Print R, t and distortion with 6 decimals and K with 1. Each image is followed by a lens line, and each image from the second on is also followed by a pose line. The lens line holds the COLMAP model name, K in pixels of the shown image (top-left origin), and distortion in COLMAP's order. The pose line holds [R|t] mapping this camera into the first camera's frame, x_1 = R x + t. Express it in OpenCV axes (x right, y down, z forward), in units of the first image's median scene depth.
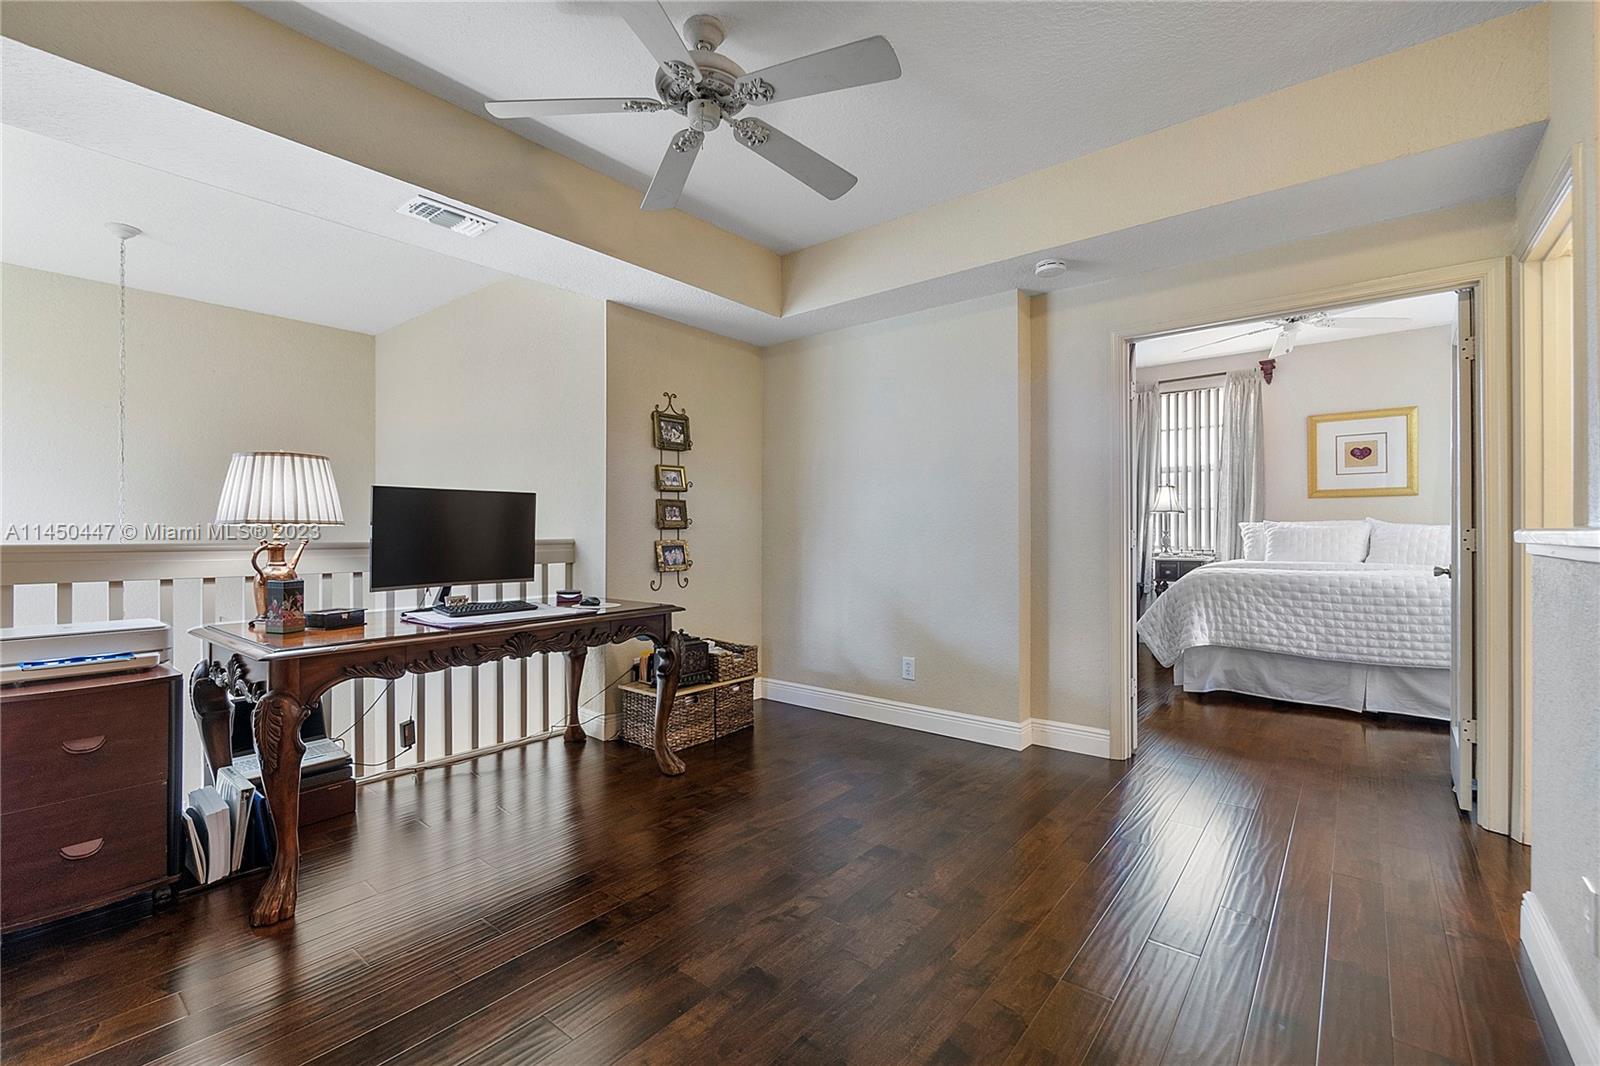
lens RADIAL K [[691.0, 0, 798.9], [0, 691.0, 533.1], [0, 0, 1]] dist [-0.004663, 0.000452]
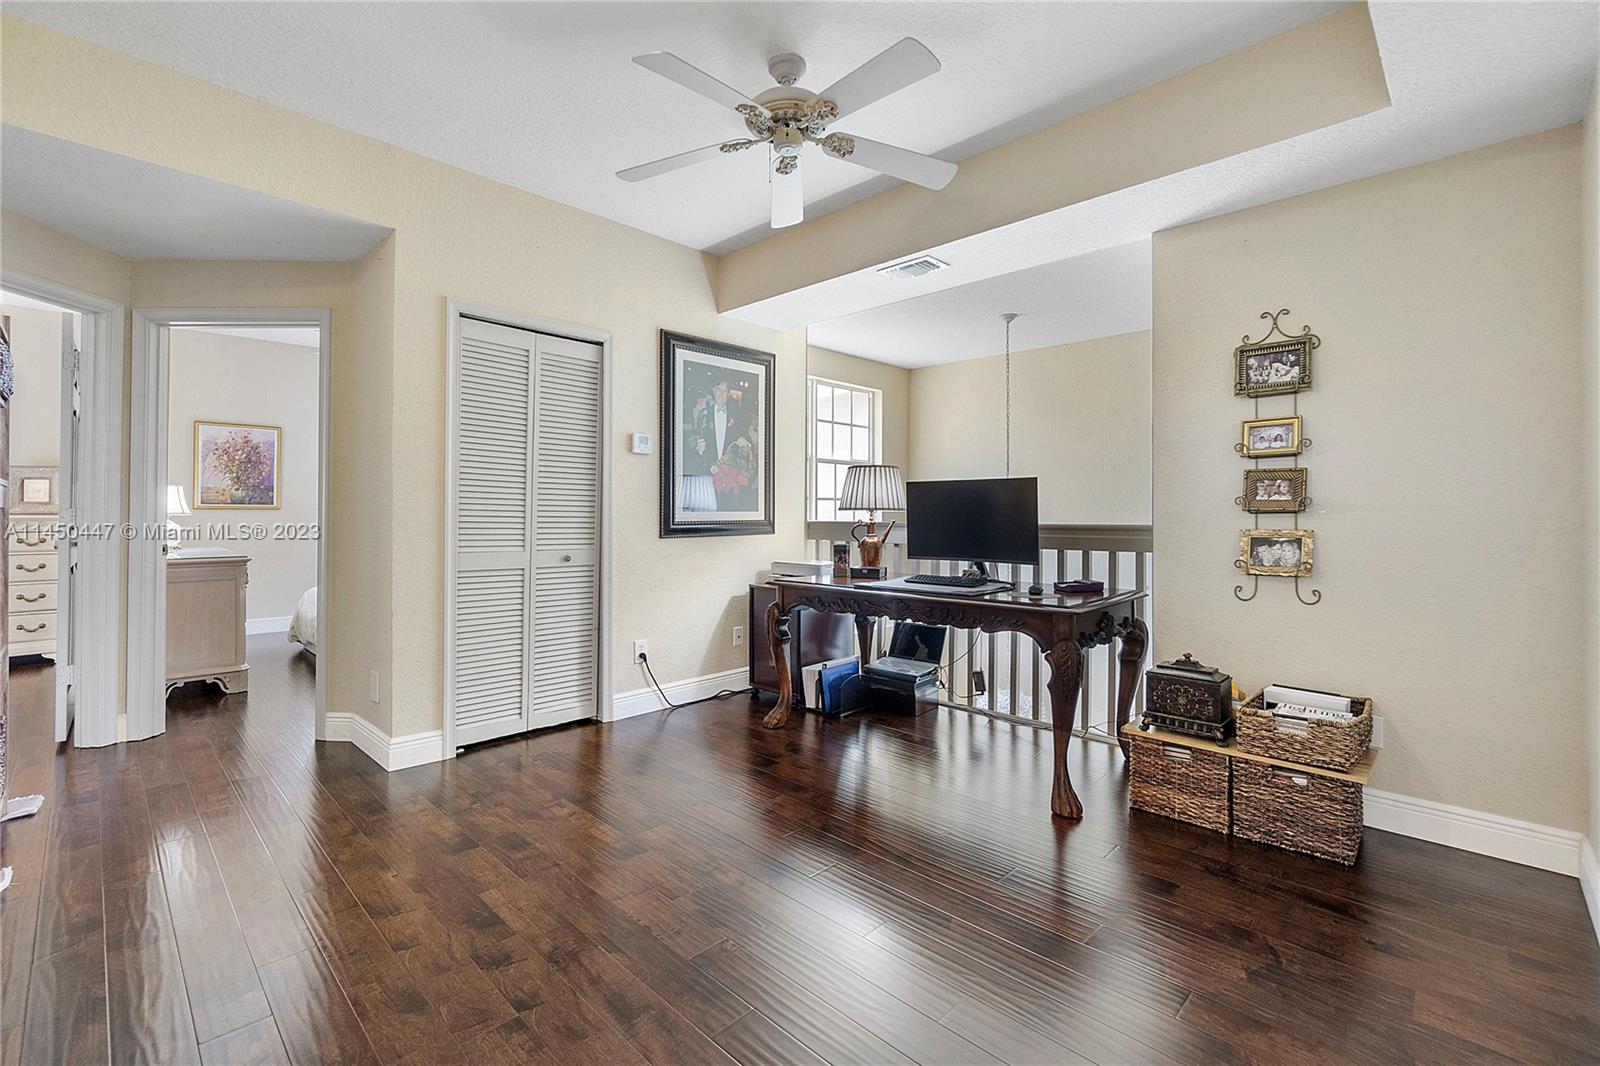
lens RADIAL K [[691.0, 0, 800.0], [0, 691.0, 515.3], [0, 0, 1]] dist [-0.004663, 0.000452]
pose [[-0.075660, 0.001162, -0.997133, 0.526124], [-0.006945, 0.999974, 0.001693, -0.001877], [0.997109, 0.007053, -0.075650, 0.603499]]
